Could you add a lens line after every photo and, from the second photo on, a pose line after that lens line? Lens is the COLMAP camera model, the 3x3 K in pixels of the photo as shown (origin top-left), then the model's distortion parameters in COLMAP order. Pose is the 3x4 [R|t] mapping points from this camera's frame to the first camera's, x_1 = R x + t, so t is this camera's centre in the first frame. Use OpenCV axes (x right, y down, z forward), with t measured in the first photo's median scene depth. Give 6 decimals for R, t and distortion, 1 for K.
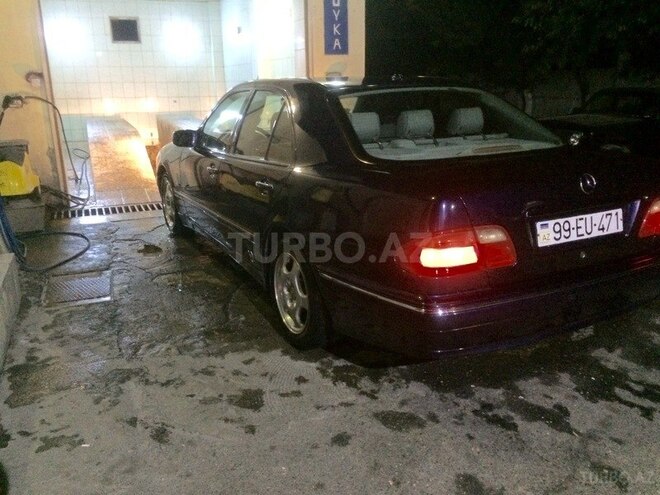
lens RADIAL K [[567.9, 0, 330.0], [0, 567.9, 247.5], [0, 0, 1]] dist [0.076837, -0.109763]
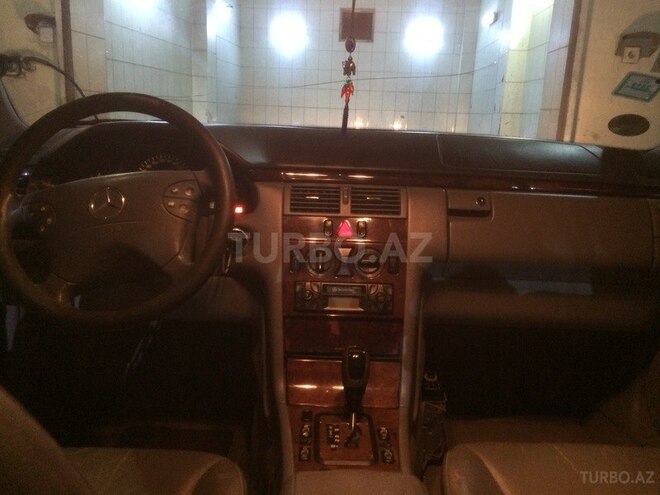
lens RADIAL K [[560.4, 0, 330.0], [0, 560.4, 247.5], [0, 0, 1]] dist [0.081030, 0.002682]
pose [[0.885647, 0.156832, -0.437074, 0.041151], [-0.177988, 0.984003, -0.007576, -0.294475], [0.428894, 0.084504, 0.899394, 1.465713]]
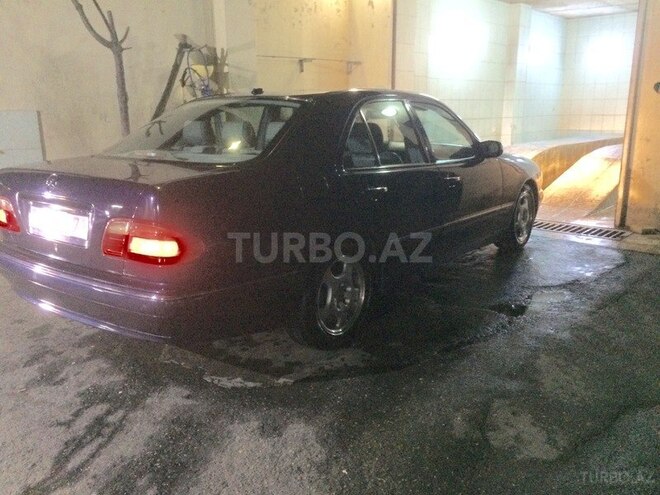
lens RADIAL K [[567.9, 0, 330.0], [0, 567.9, 247.5], [0, 0, 1]] dist [0.076837, -0.109763]
pose [[0.410597, 0.223241, -0.884067, 1.488654], [-0.249305, 0.960107, 0.126655, -0.235768], [0.877073, 0.168398, 0.449872, 0.869347]]
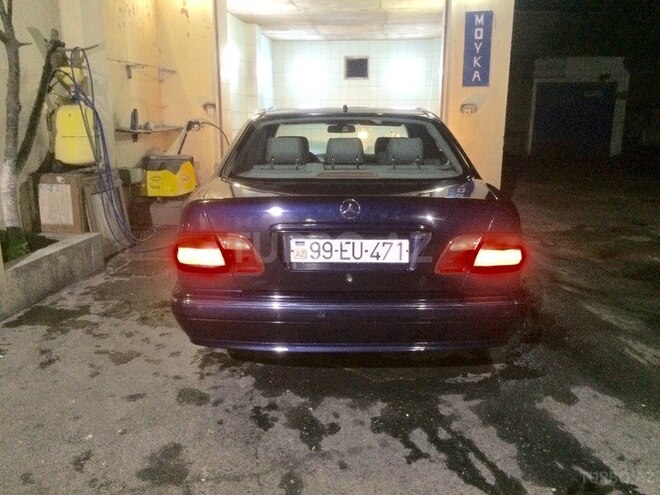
lens RADIAL K [[567.9, 0, 330.0], [0, 567.9, 247.5], [0, 0, 1]] dist [0.076837, -0.109763]
pose [[0.878524, 0.121491, -0.461991, 0.790114], [-0.145715, 0.989181, -0.016965, -0.017179], [0.454932, 0.082223, 0.886722, 0.065688]]
